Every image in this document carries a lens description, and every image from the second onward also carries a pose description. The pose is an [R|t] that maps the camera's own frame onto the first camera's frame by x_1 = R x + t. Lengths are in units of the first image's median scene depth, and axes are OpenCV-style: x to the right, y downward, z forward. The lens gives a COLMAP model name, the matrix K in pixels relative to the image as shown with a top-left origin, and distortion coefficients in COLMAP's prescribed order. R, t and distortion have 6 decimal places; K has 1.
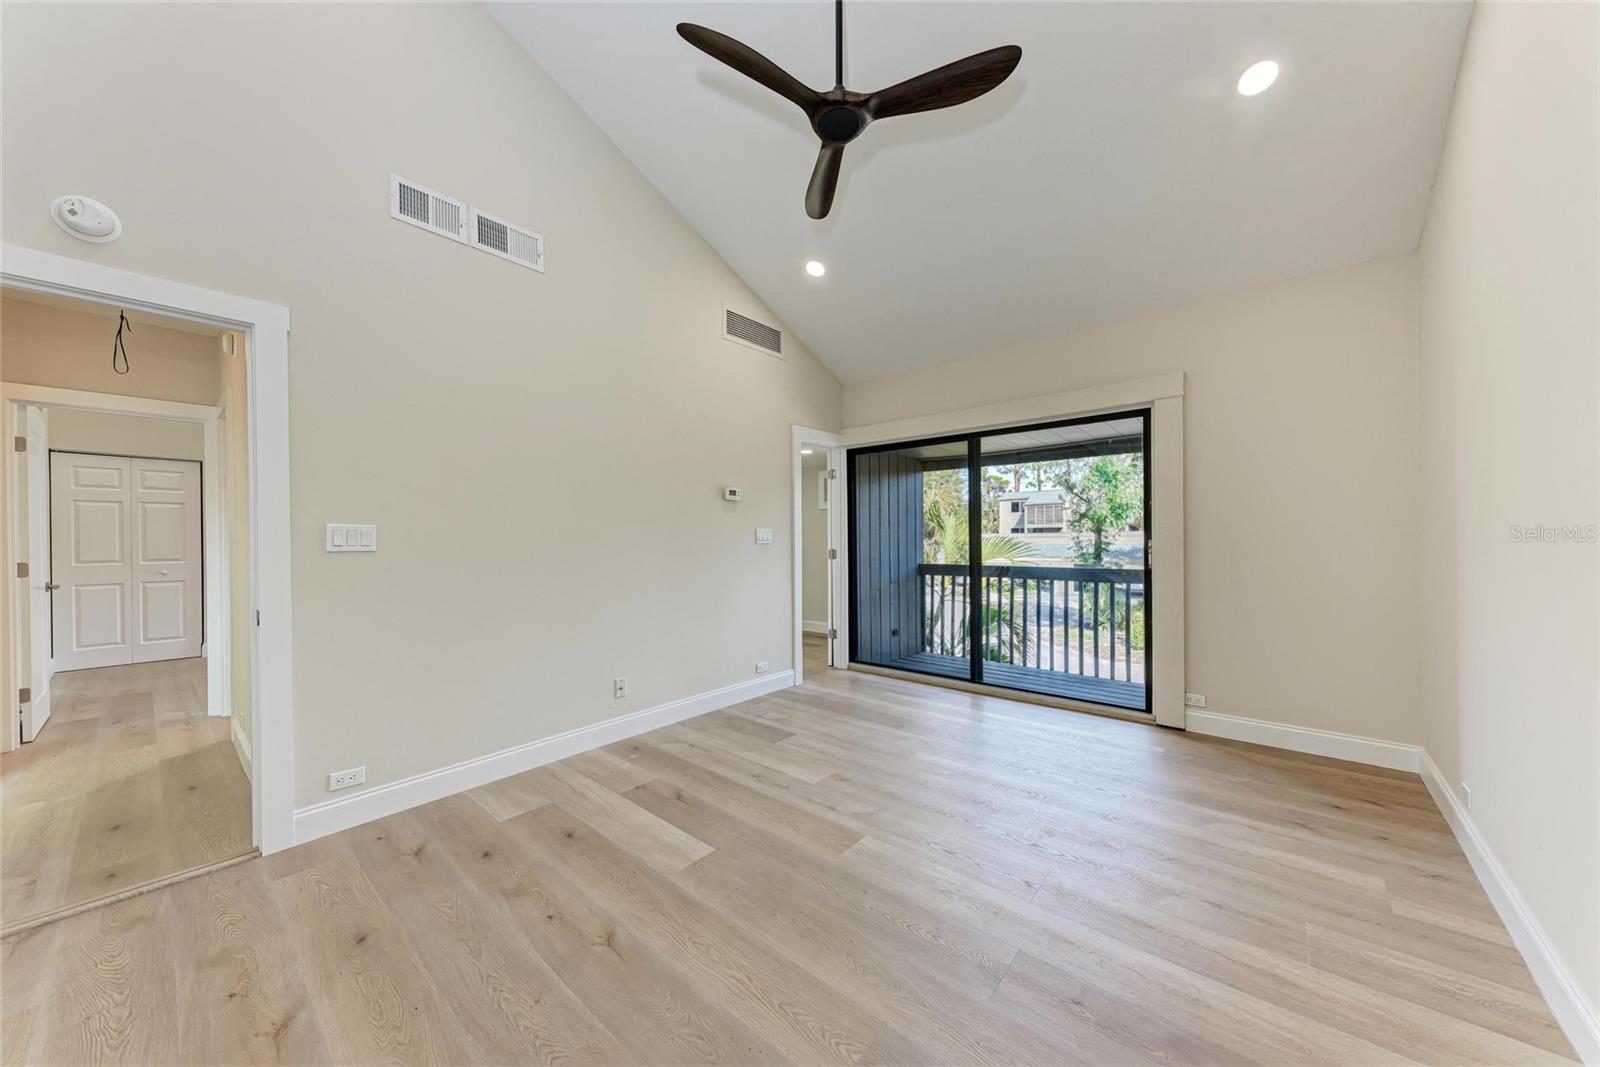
lens RADIAL K [[561.2, 0, 816.5], [0, 561.2, 548.3], [0, 0, 1]] dist [0.016212, -0.001417]
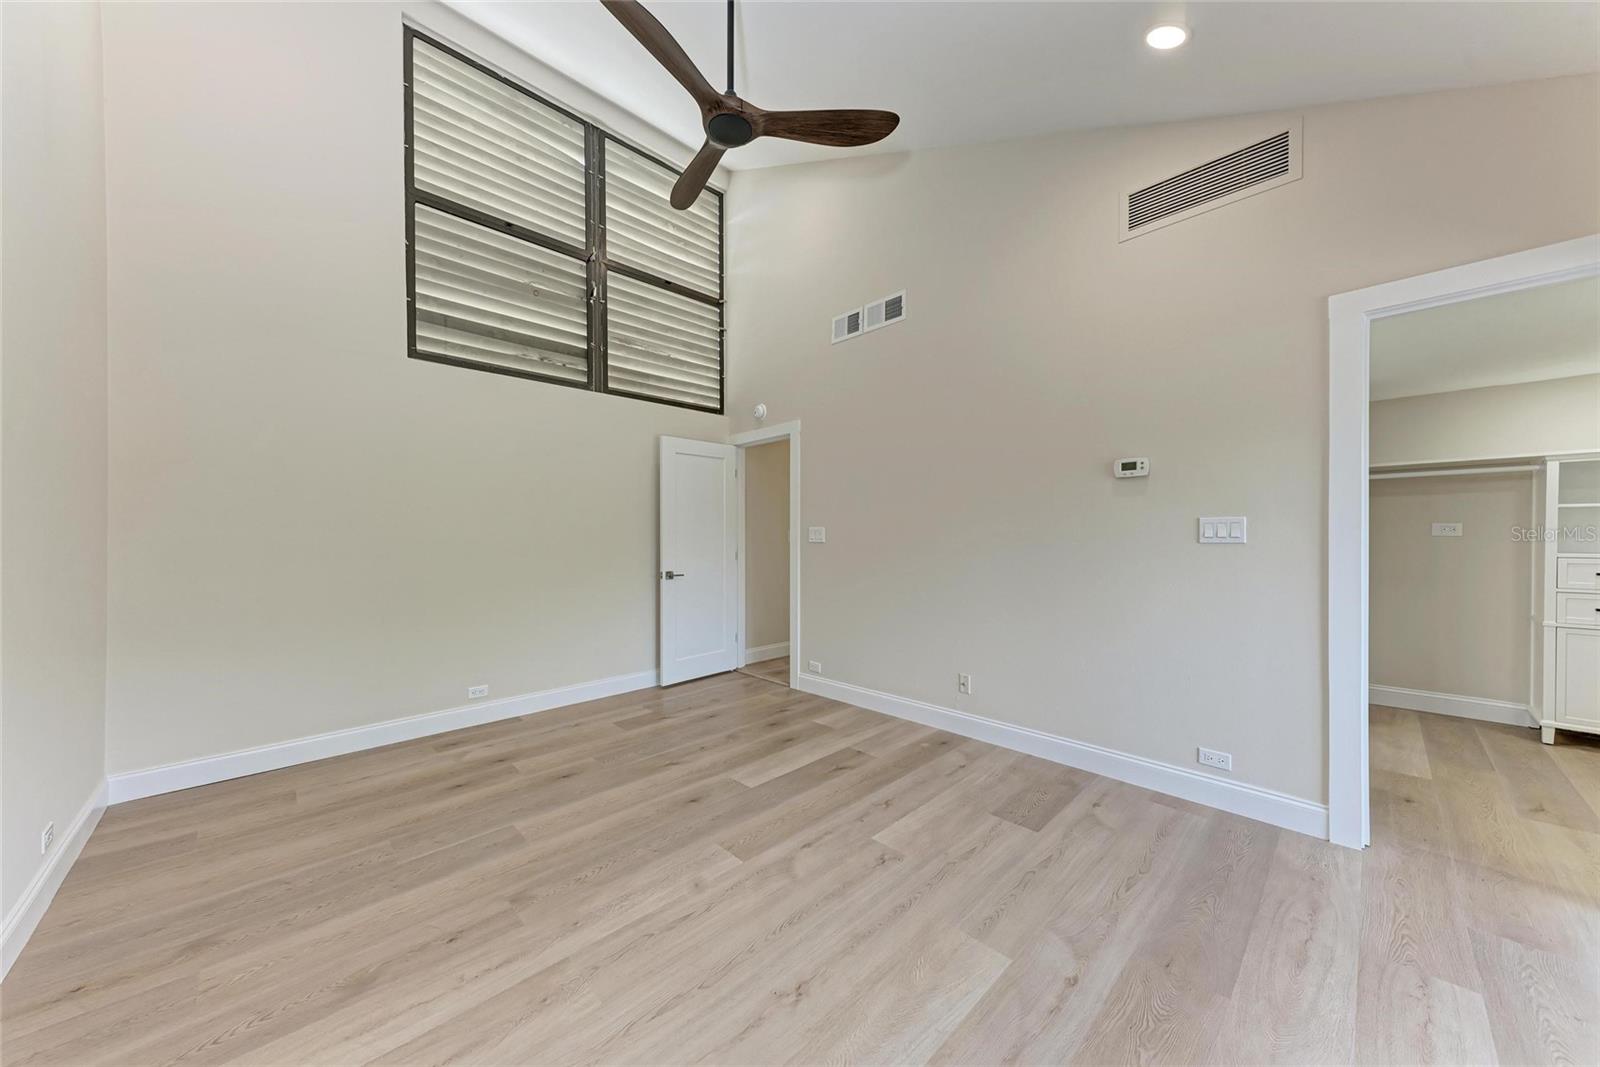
lens RADIAL K [[561.2, 0, 798.8], [0, 561.2, 538.5], [0, 0, 1]] dist [0.016212, -0.001417]
pose [[-0.135945, 0.013063, -0.990630, 0.630757], [-0.008460, 0.999861, 0.014346, -0.021561], [0.990680, 0.010331, -0.135816, 0.775982]]
